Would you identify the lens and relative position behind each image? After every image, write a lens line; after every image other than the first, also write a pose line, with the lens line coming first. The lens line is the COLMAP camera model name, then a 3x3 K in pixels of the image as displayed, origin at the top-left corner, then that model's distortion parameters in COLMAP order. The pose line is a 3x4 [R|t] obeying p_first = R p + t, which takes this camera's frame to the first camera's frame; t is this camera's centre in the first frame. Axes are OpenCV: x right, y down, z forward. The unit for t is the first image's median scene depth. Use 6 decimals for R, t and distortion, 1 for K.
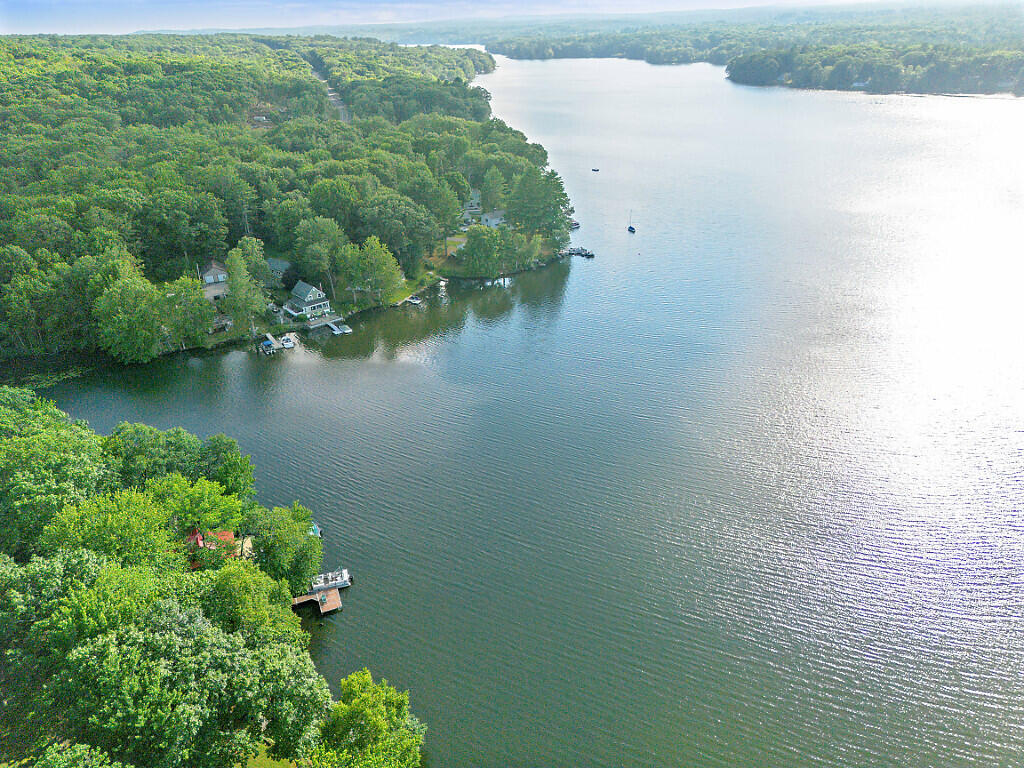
lens RADIAL K [[706.7, 0, 506.9], [0, 706.7, 383.9], [0, 0, 1]] dist [0.048146, -0.037440]
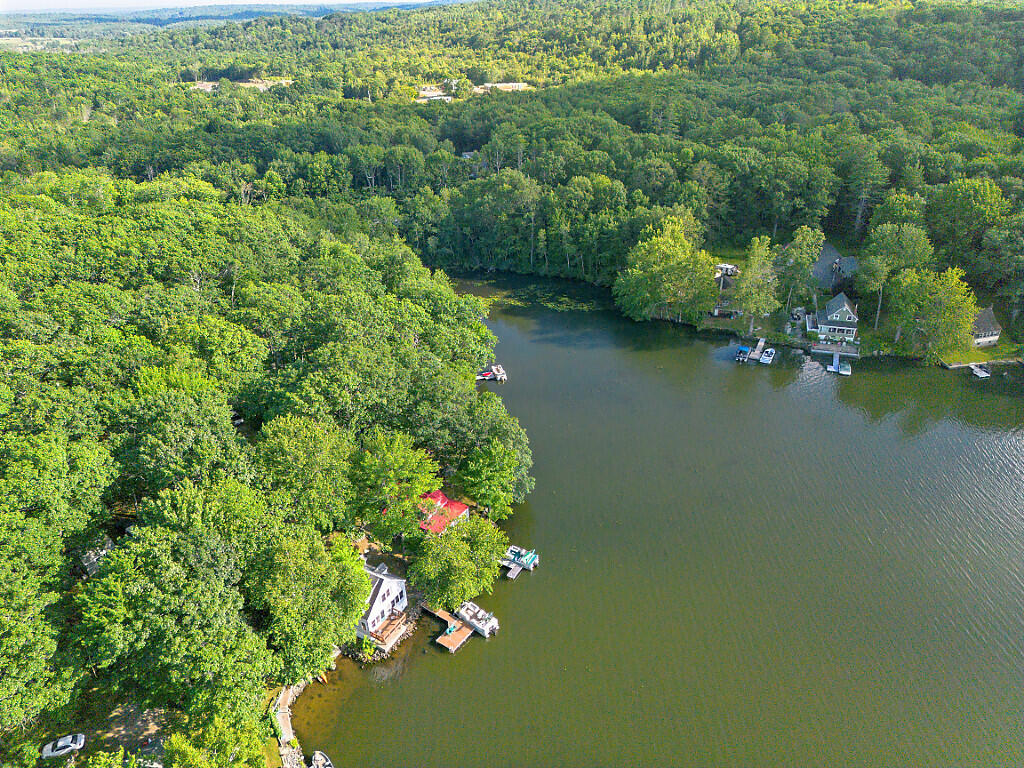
lens RADIAL K [[702.4, 0, 512.0], [0, 702.4, 384.0], [0, 0, 1]] dist [0.058002, -0.049789]
pose [[0.534613, 0.420262, -0.733191, 0.152206], [-0.371395, 0.896149, 0.242863, -0.110893], [0.759115, 0.142465, 0.635176, 0.208763]]
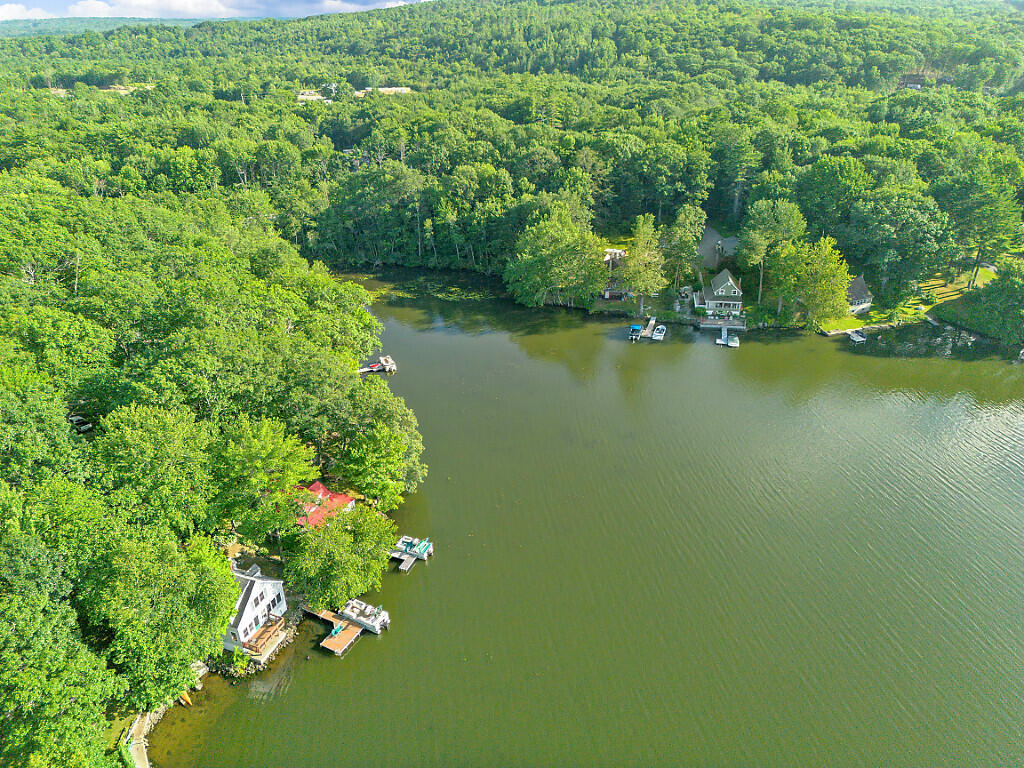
lens RADIAL K [[706.7, 0, 506.9], [0, 706.7, 383.9], [0, 0, 1]] dist [0.048146, -0.037440]
pose [[0.647348, 0.372478, -0.664981, 0.148641], [-0.344363, 0.921263, 0.180799, -0.085377], [0.679966, 0.111956, 0.724646, 0.241408]]
